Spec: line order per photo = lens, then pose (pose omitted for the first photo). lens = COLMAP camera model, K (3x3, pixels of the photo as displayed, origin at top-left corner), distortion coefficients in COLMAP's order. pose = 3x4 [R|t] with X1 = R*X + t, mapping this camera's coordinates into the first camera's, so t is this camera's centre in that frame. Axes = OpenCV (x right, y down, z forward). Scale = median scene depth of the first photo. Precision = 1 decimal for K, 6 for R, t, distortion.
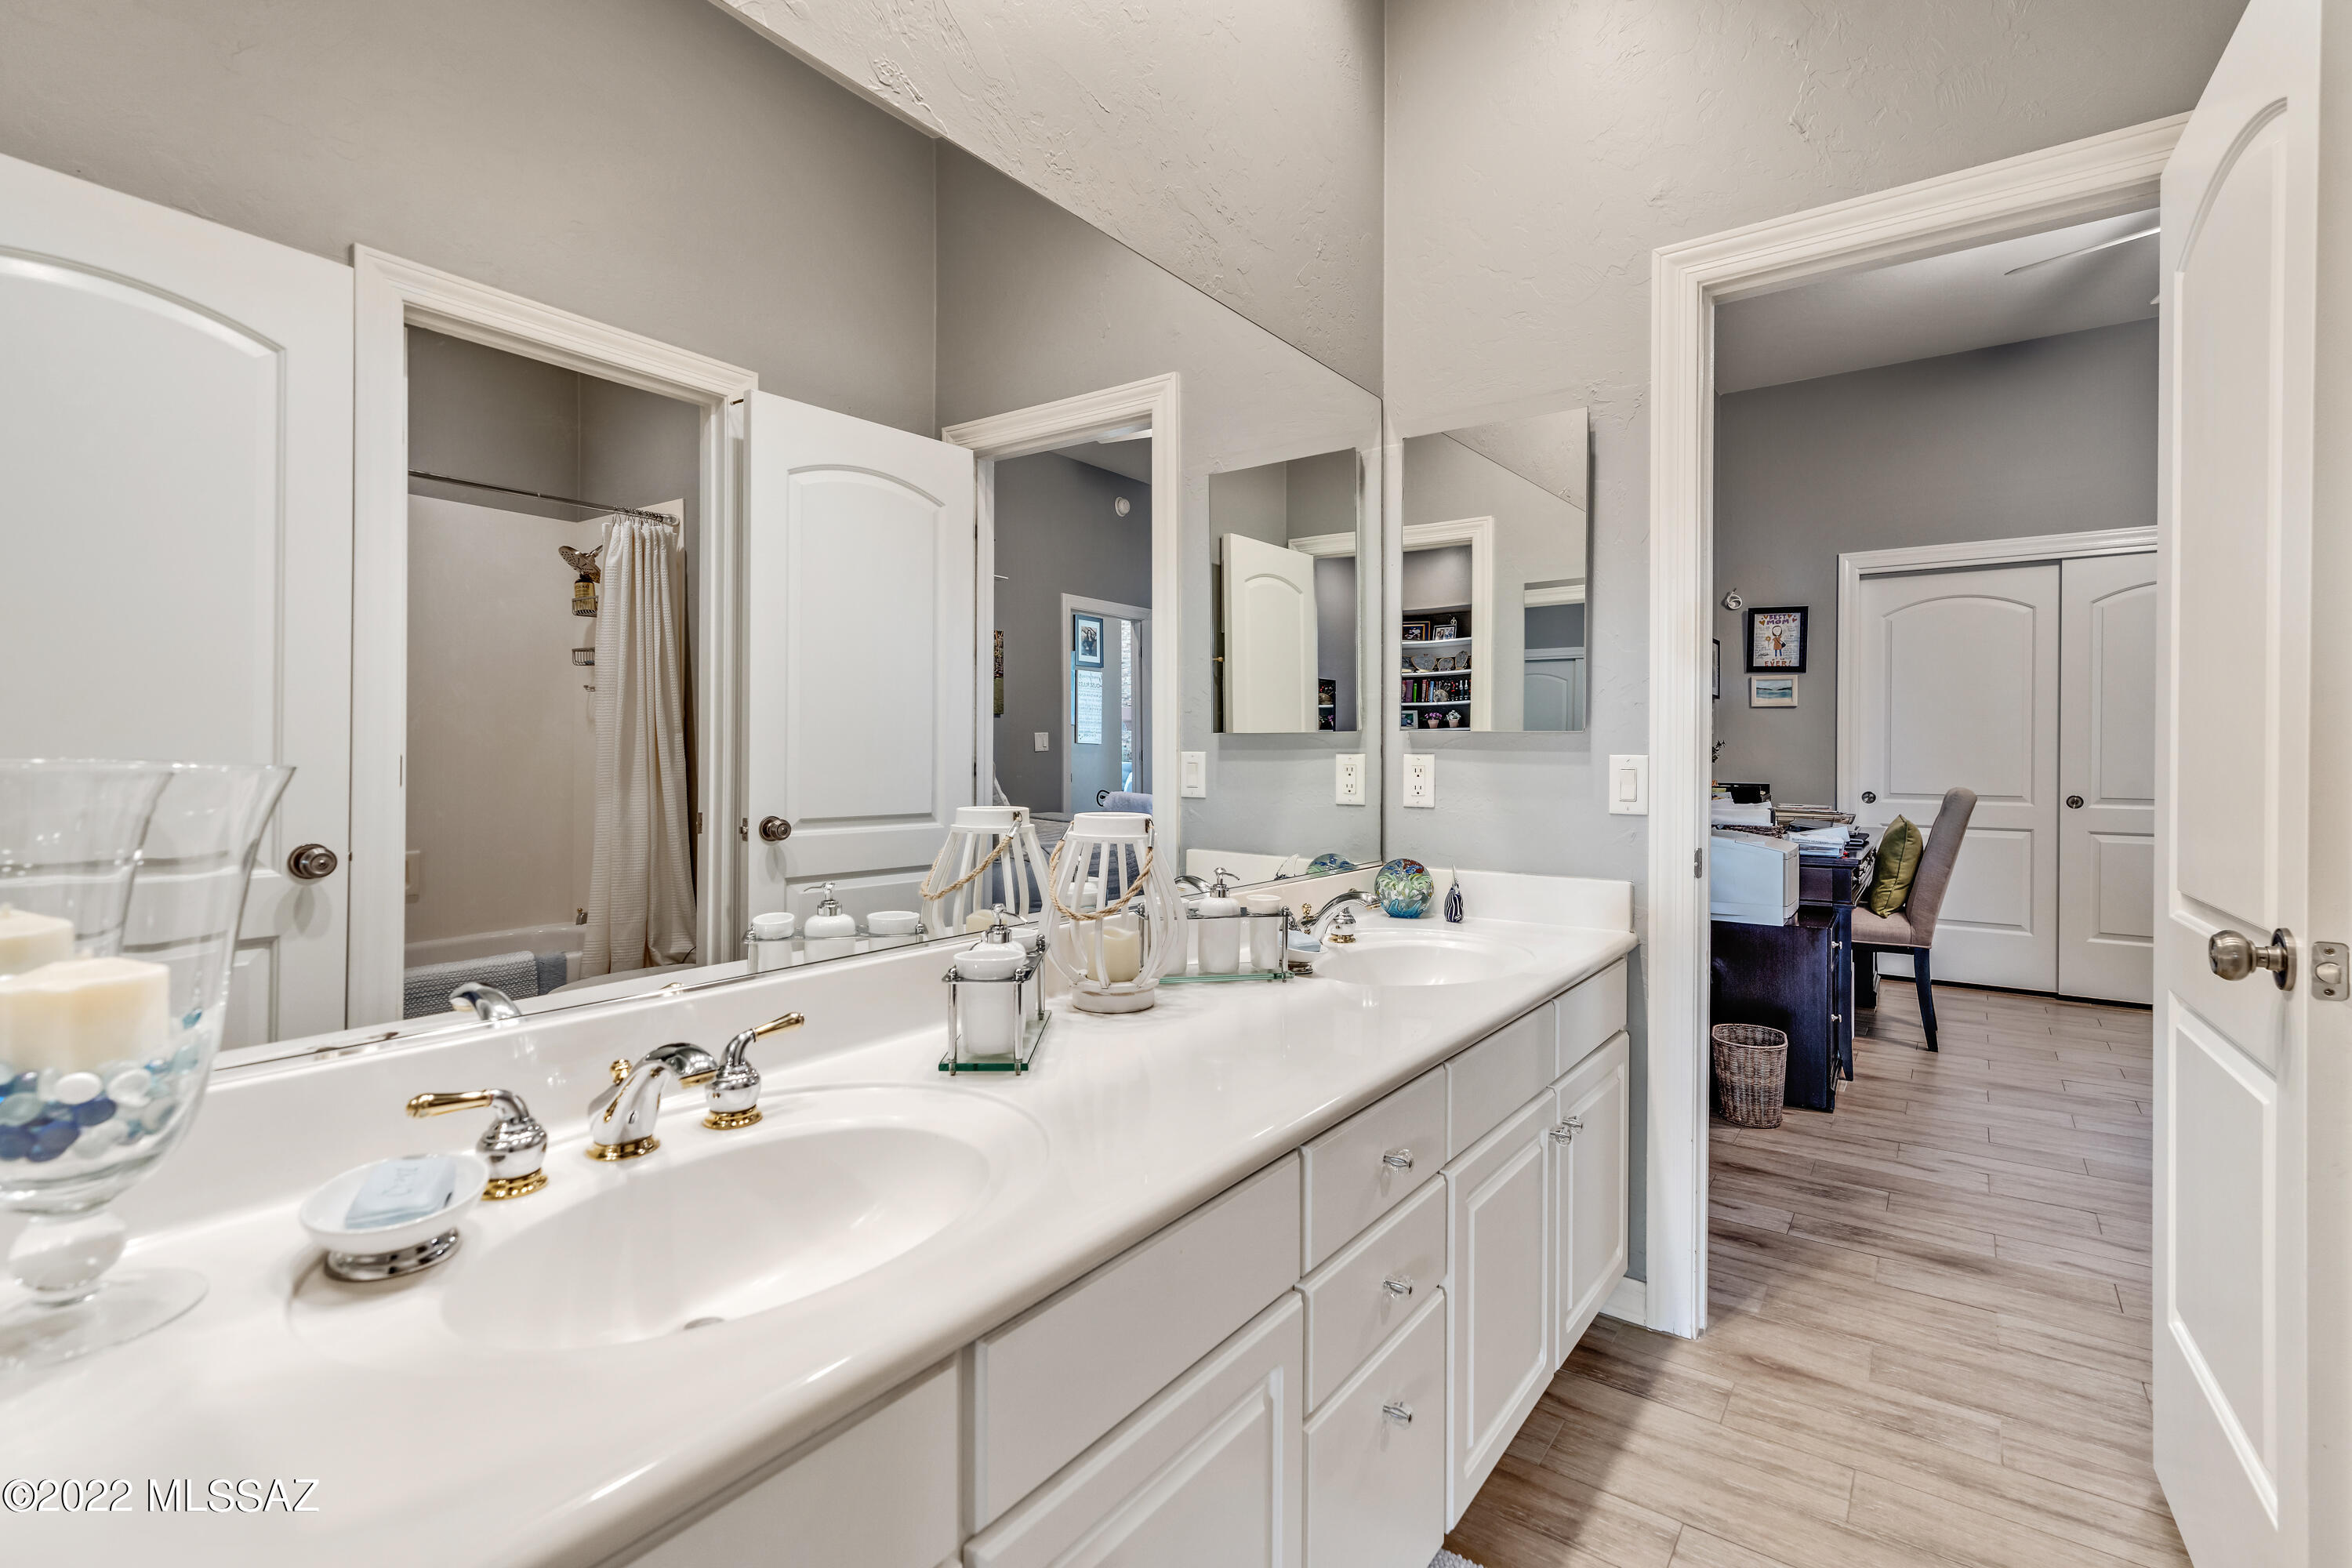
lens RADIAL K [[1088.5, 0, 1177.2], [0, 1088.5, 779.6], [0, 0, 1]] dist [0.002002, 0.000232]
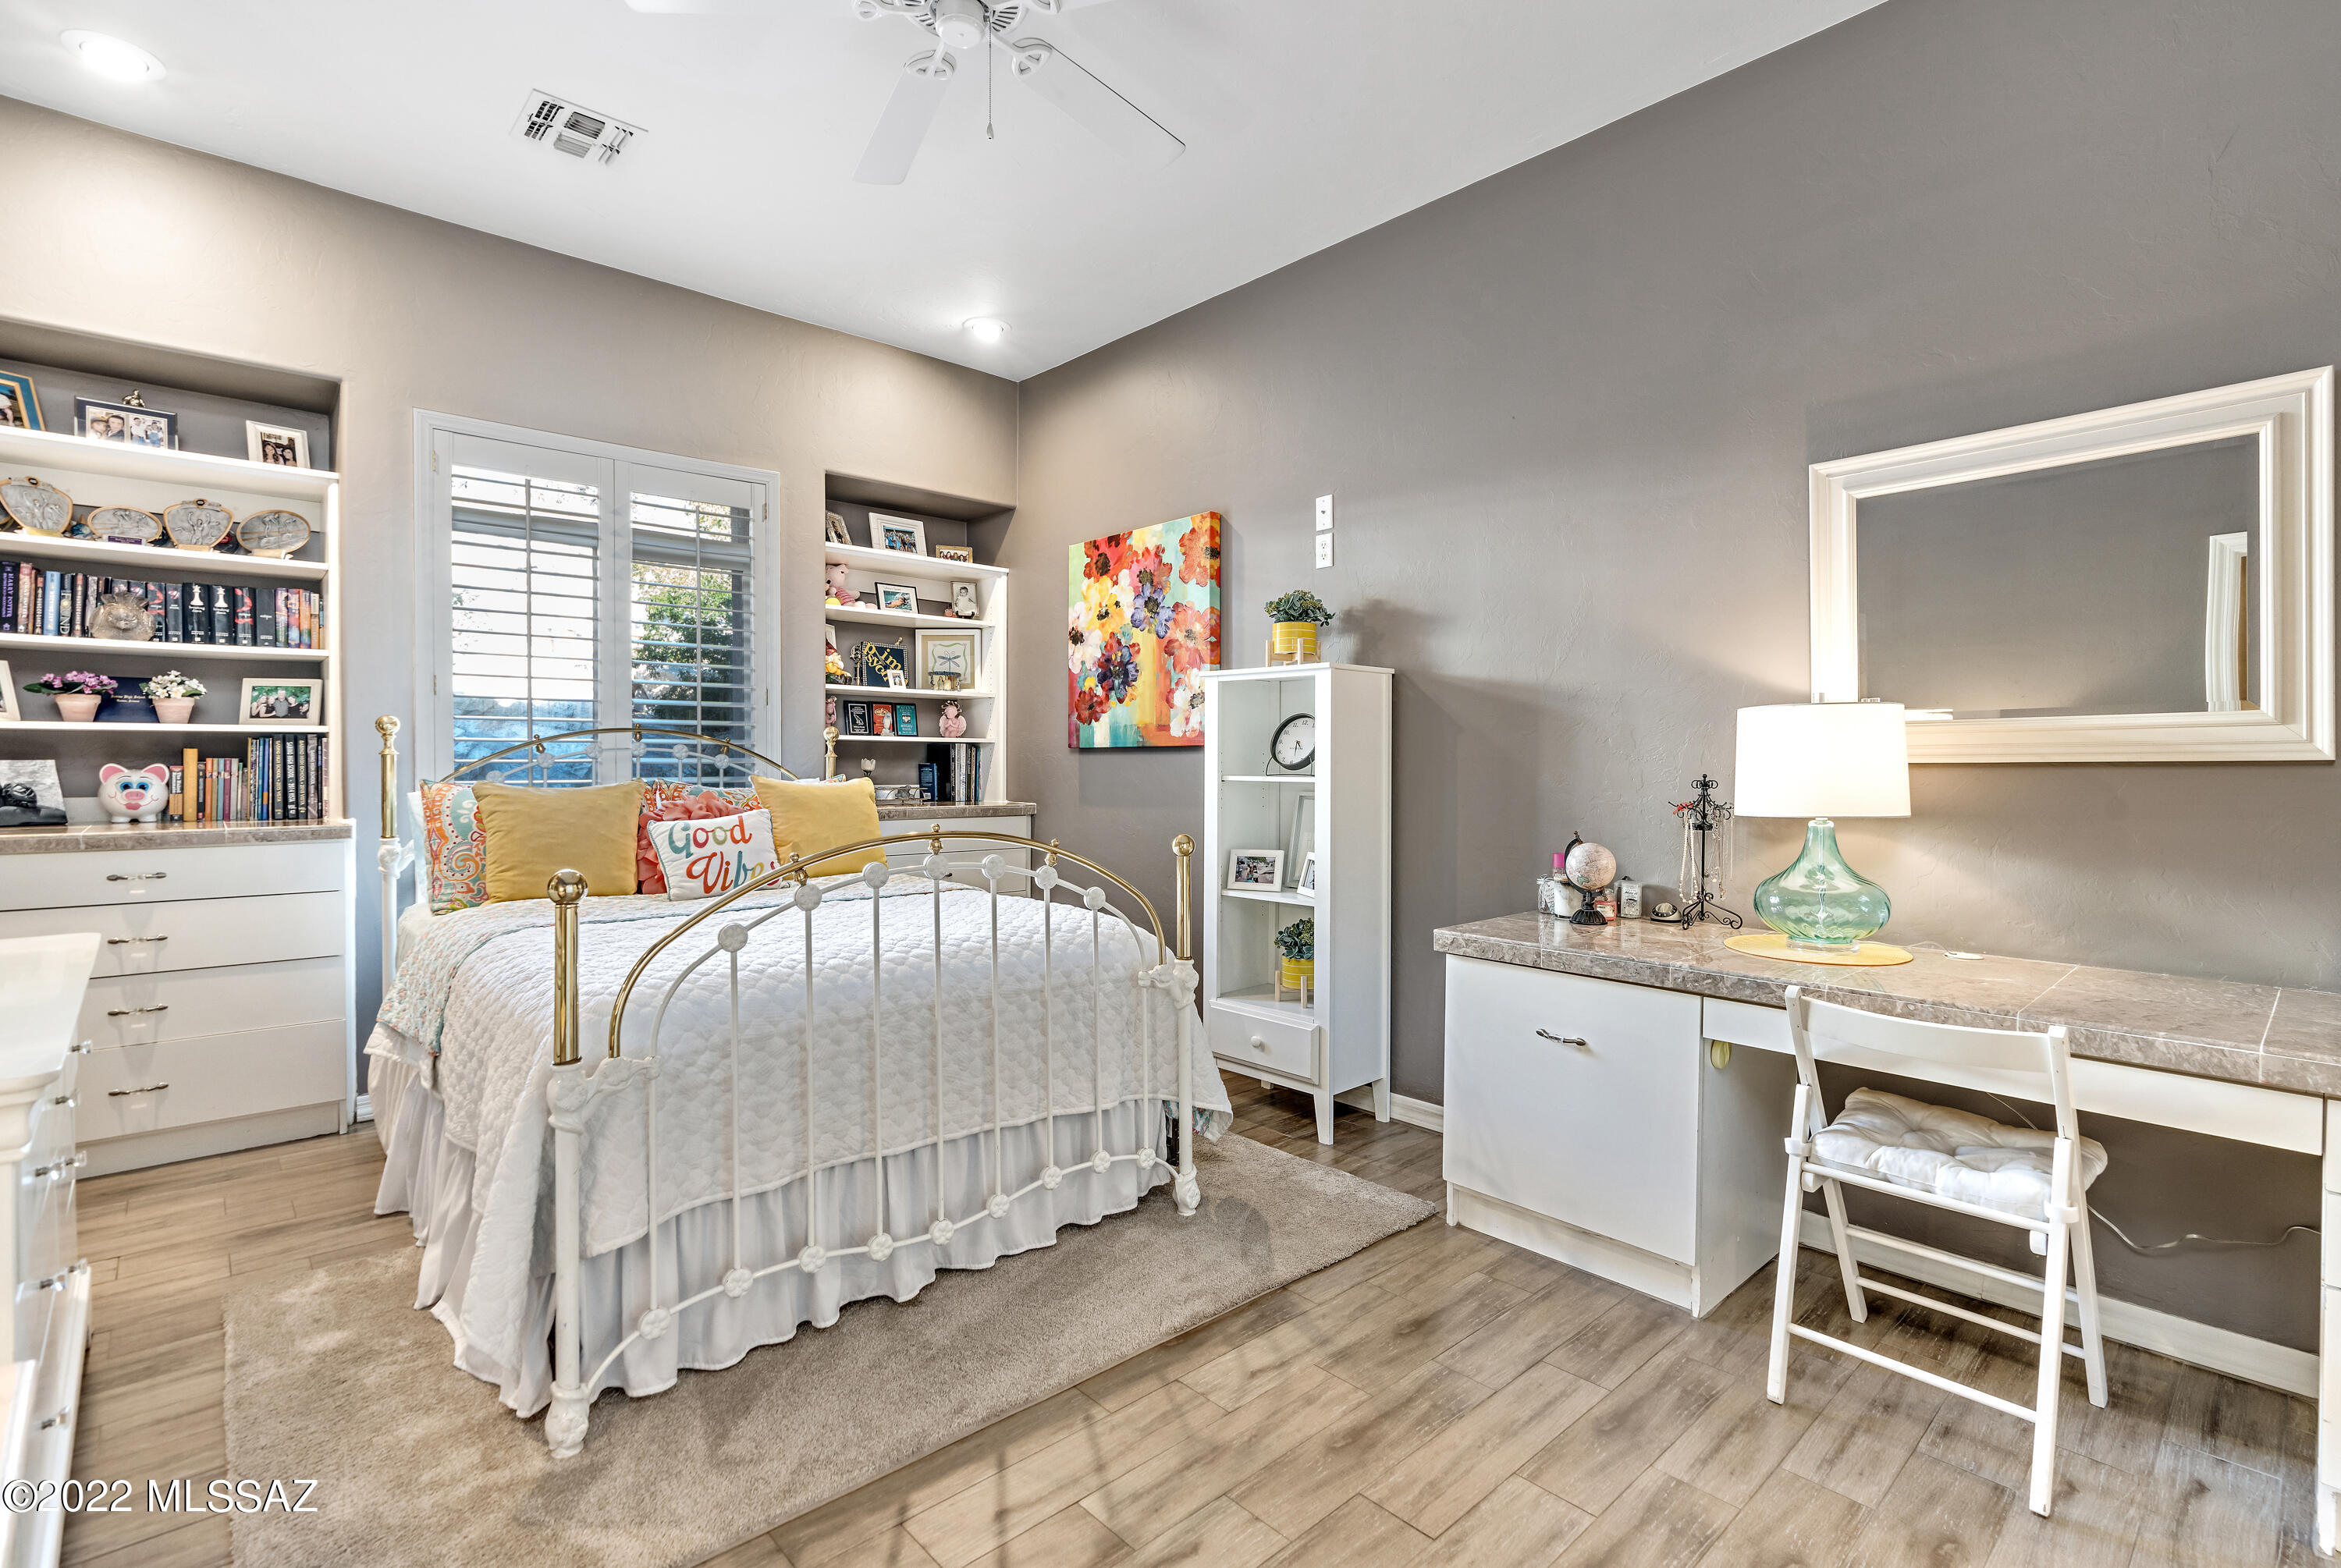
lens RADIAL K [[1083.2, 0, 1172.3], [0, 1083.2, 776.1], [0, 0, 1]] dist [0.002002, 0.000232]
pose [[0.183883, -0.010549, 0.982892, -0.013566], [0.000251, 0.999943, 0.010685, -0.035595], [-0.982948, -0.001718, 0.183875, 0.645060]]
